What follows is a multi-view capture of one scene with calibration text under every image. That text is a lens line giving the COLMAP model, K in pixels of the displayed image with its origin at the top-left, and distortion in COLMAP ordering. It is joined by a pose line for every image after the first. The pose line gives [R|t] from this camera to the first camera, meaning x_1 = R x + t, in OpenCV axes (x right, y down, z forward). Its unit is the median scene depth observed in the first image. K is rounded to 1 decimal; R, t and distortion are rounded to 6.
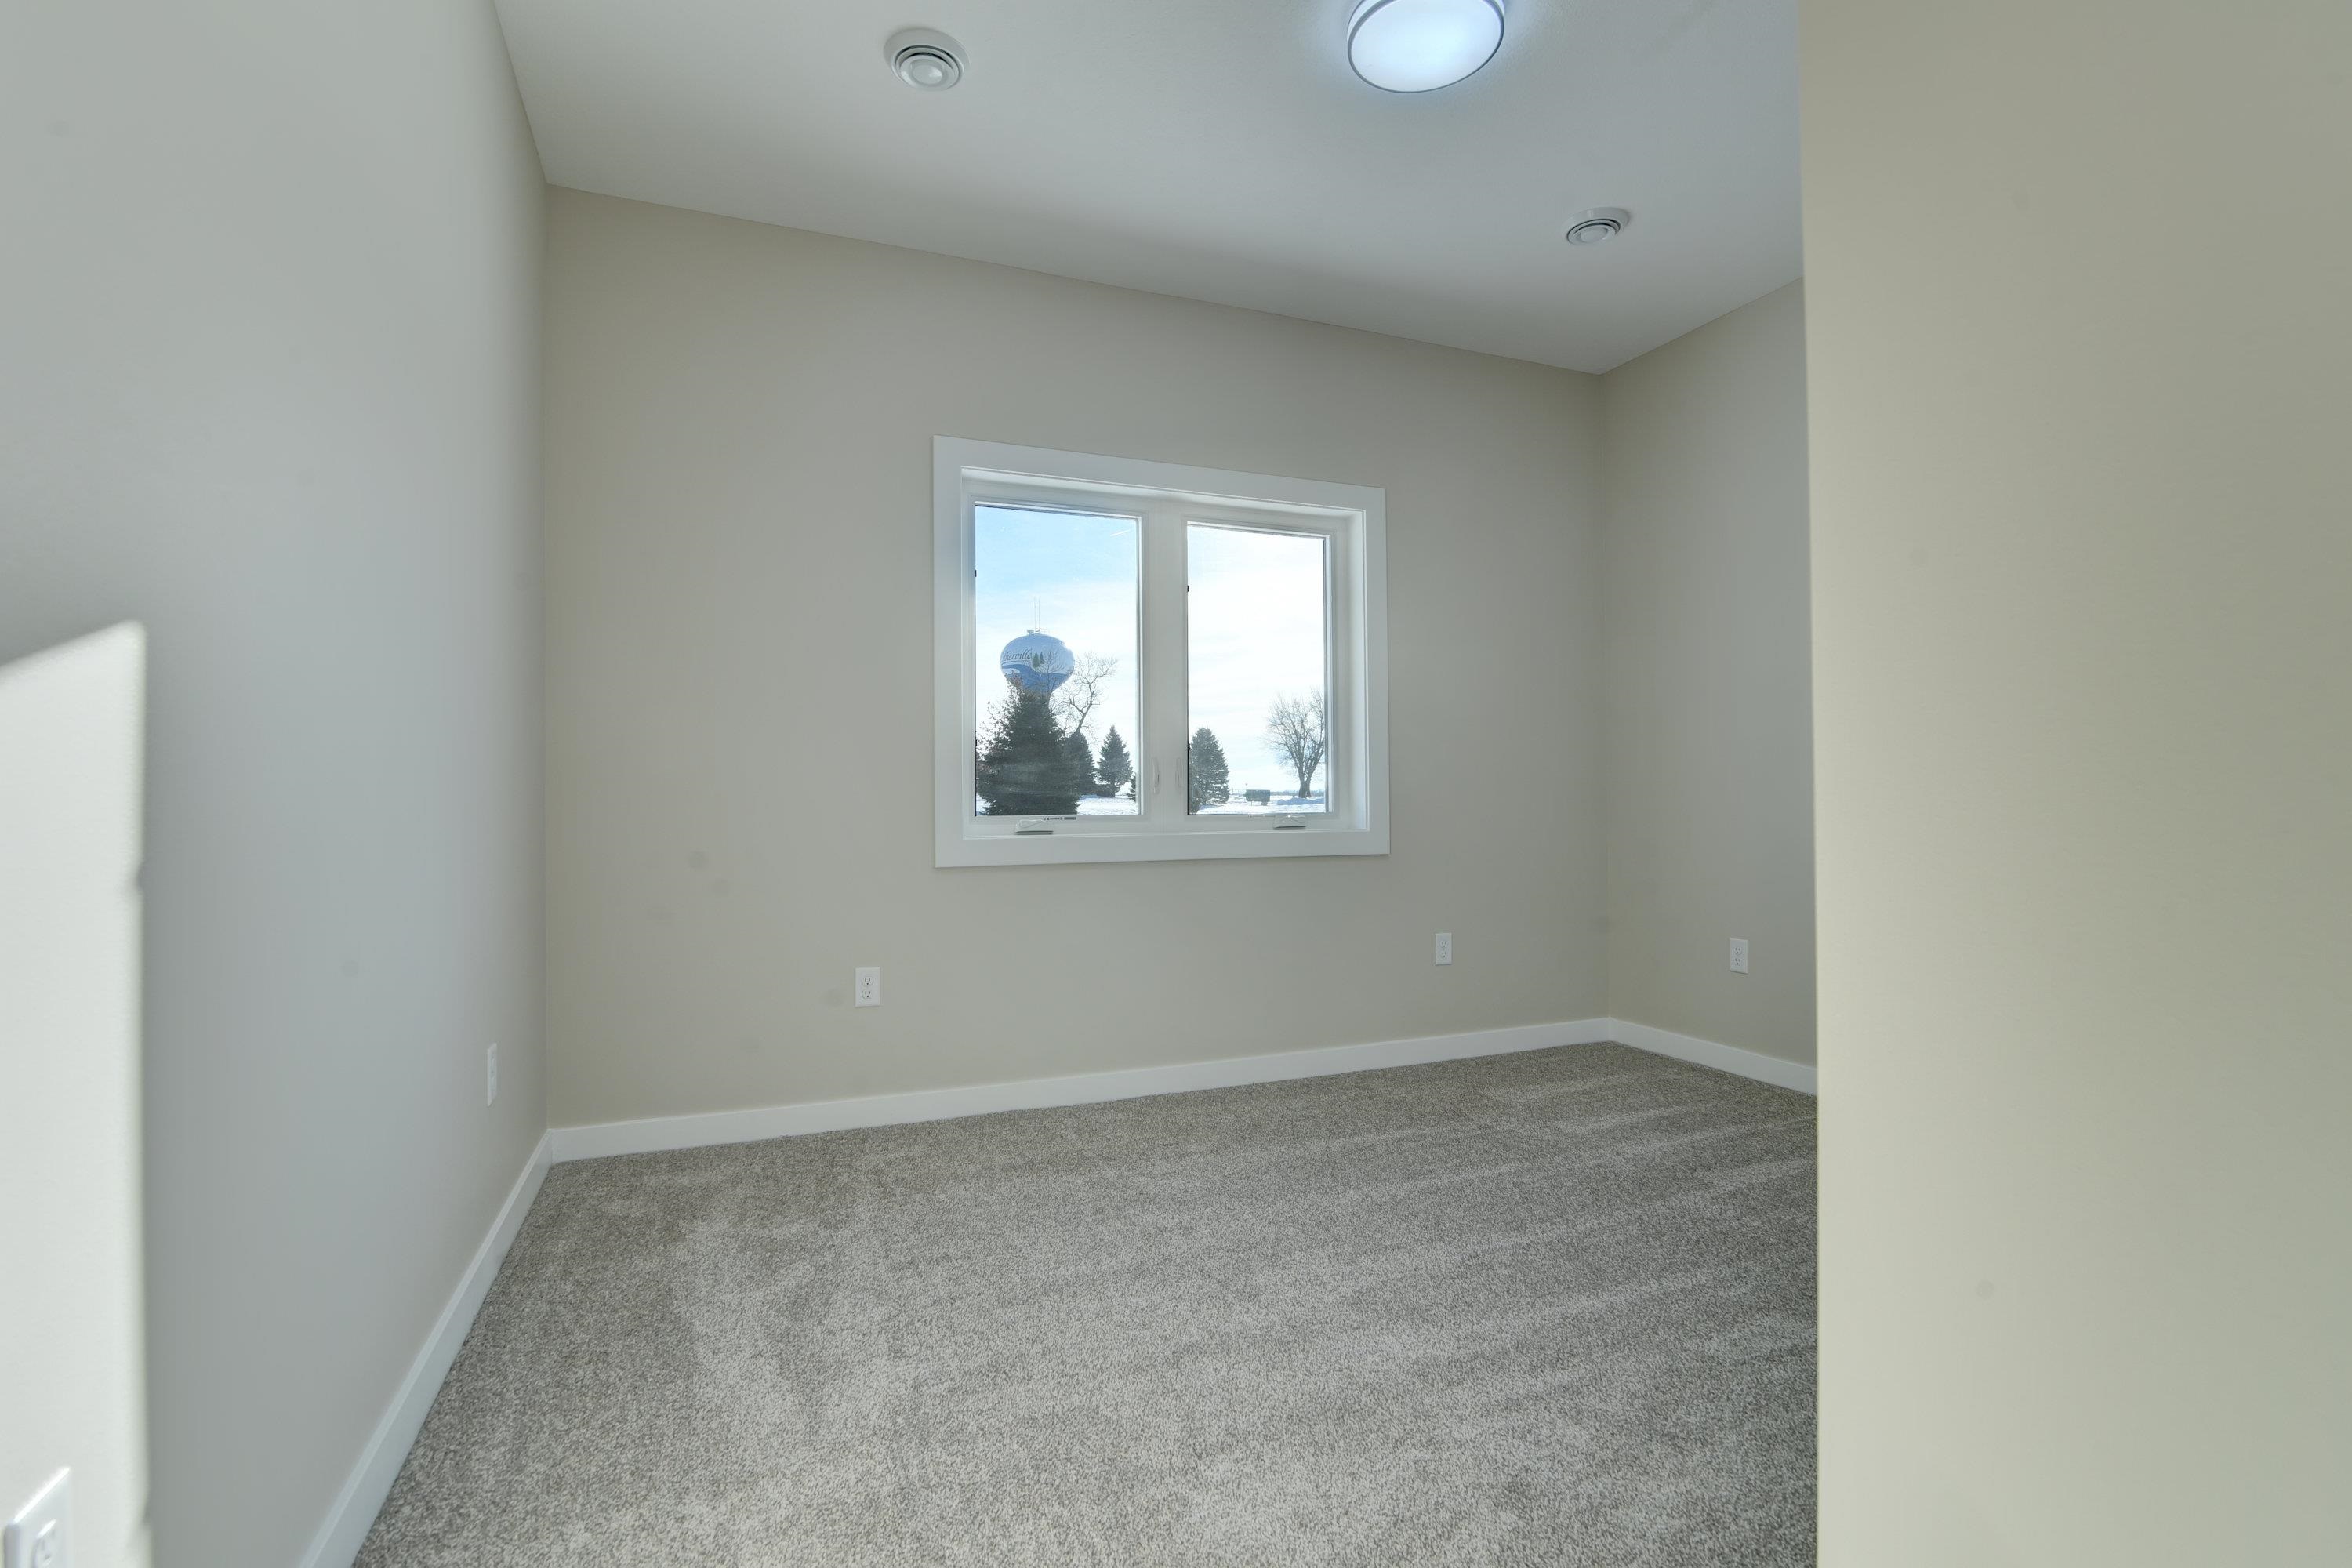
lens RADIAL K [[1087.5, 0, 1176.5], [0, 1087.5, 770.9], [0, 0, 1]] dist [-0.013717, -0.000343]
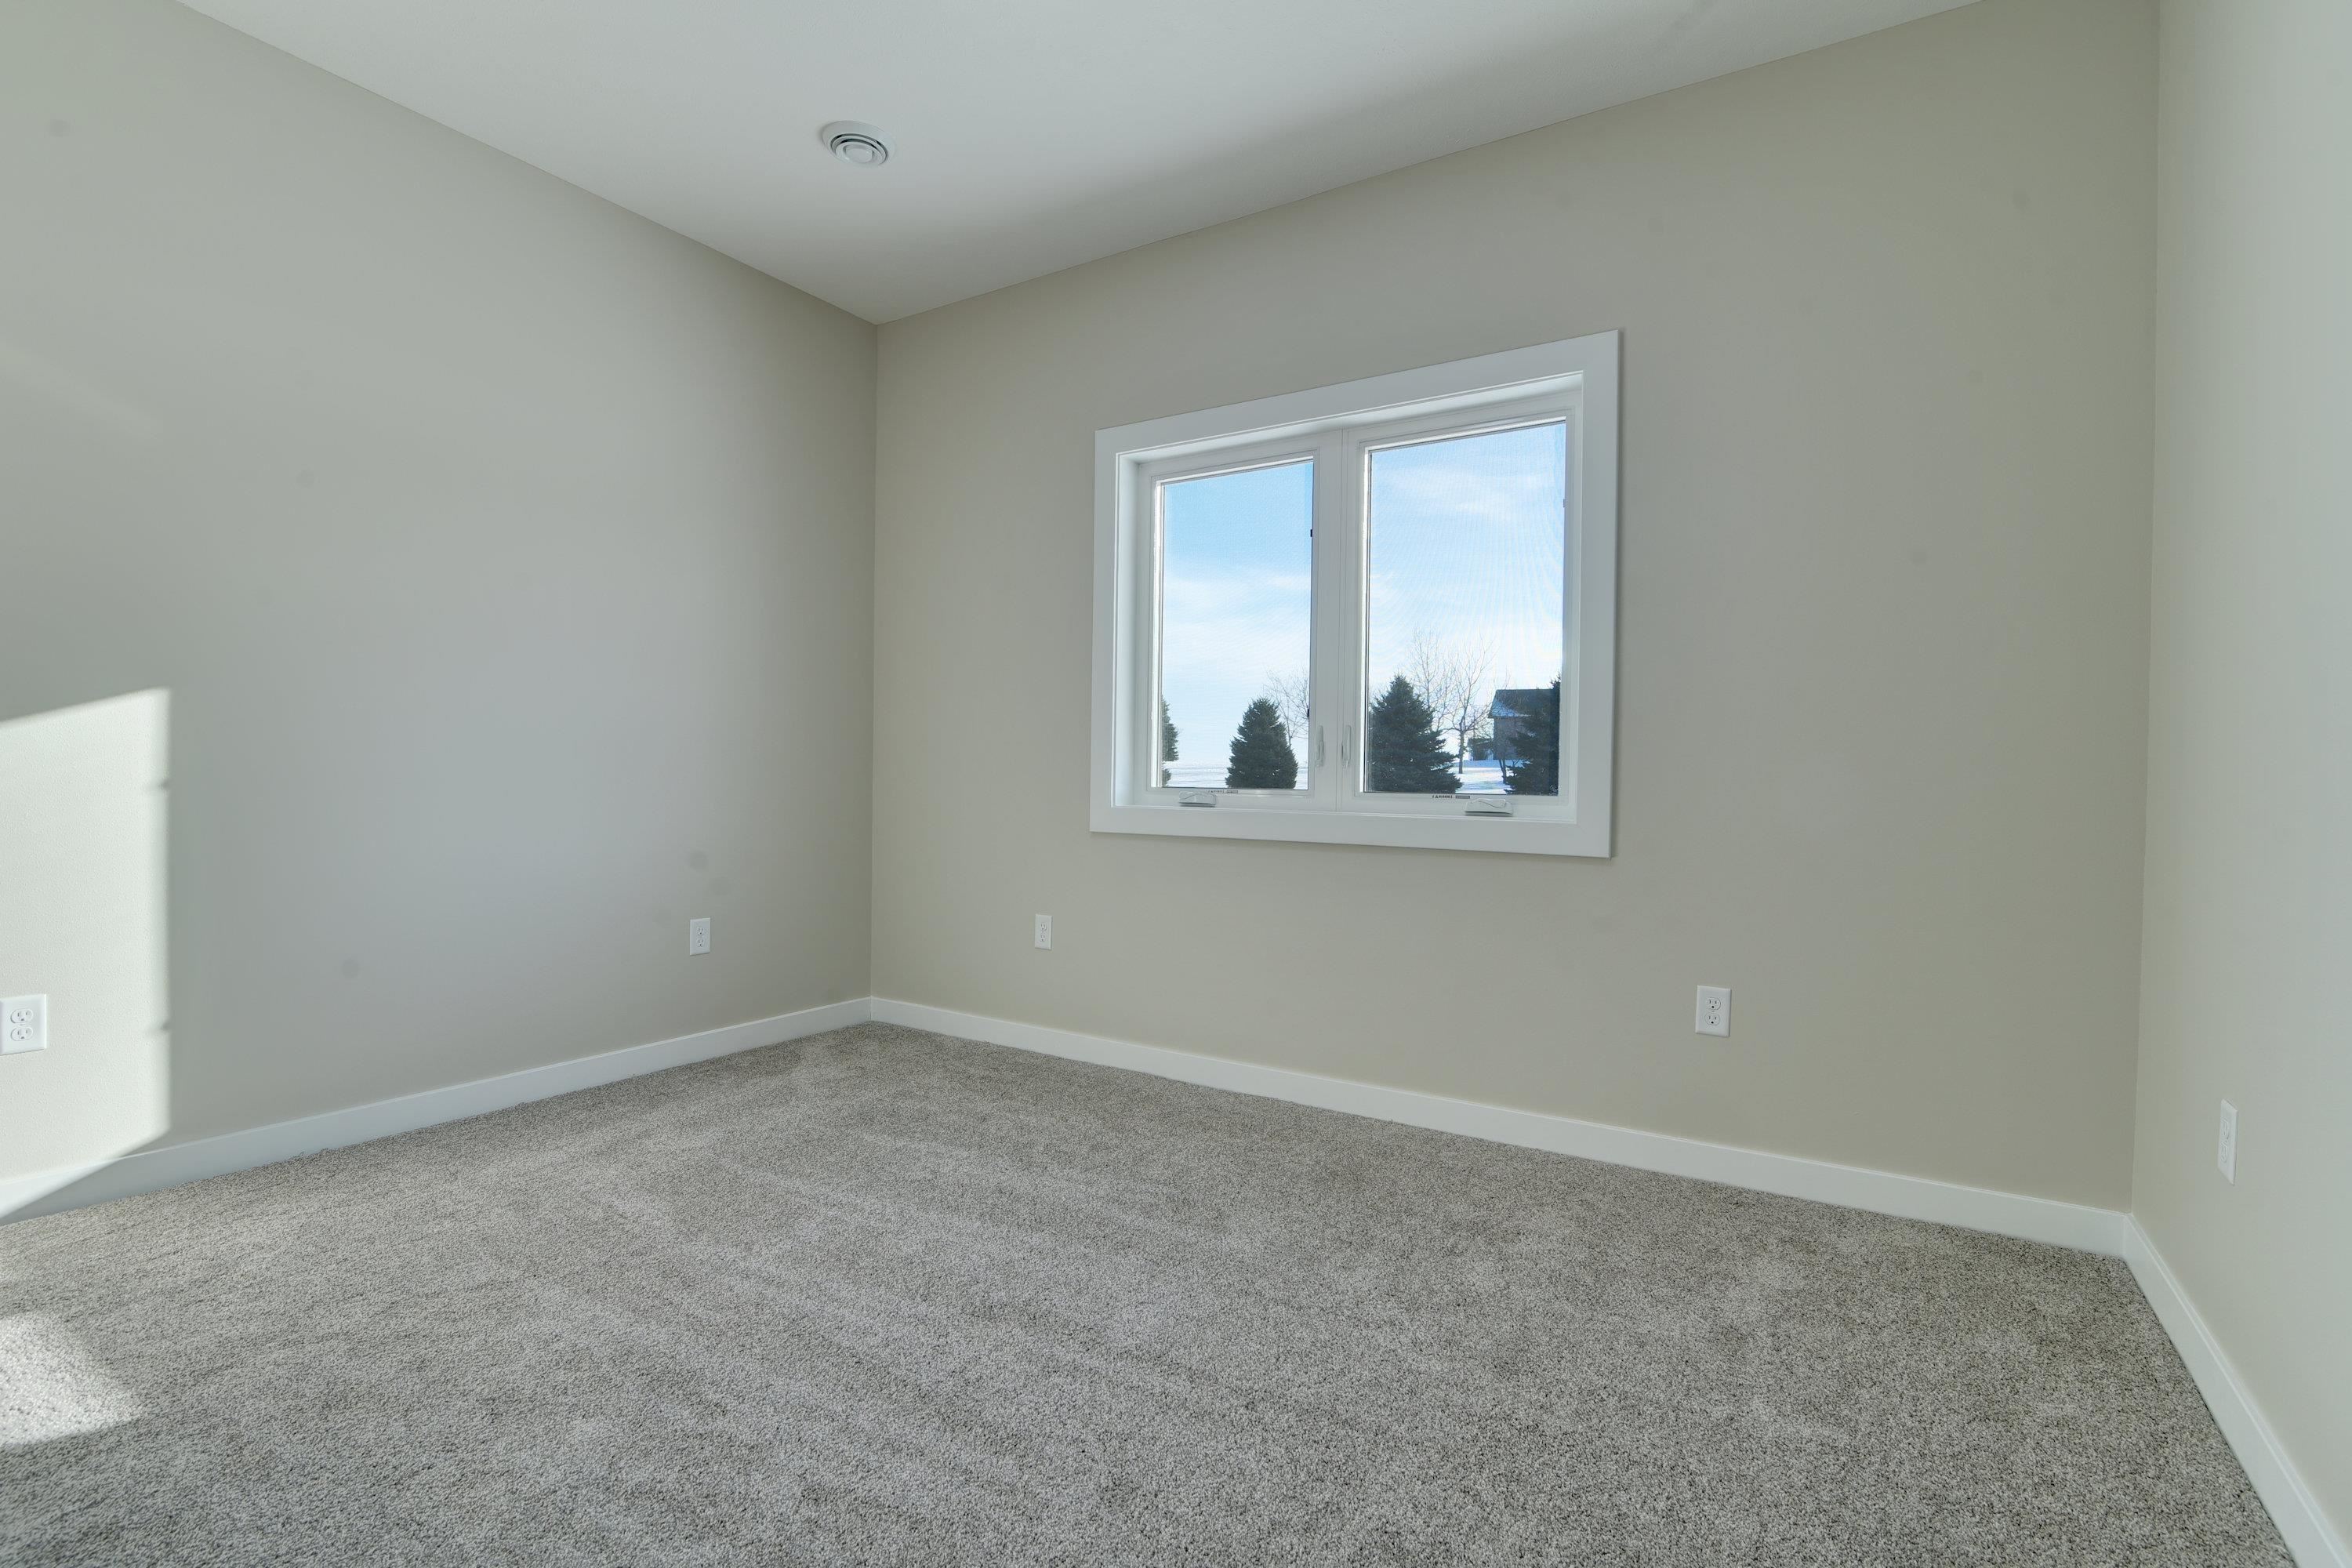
lens RADIAL K [[1087.5, 0, 1180.9], [0, 1087.5, 793.0], [0, 0, 1]] dist [-0.013717, -0.000343]
pose [[0.605234, 0.025351, -0.795644, 0.664794], [-0.013207, 0.999675, 0.021805, 0.024079], [0.795938, -0.002689, 0.605372, 0.396679]]
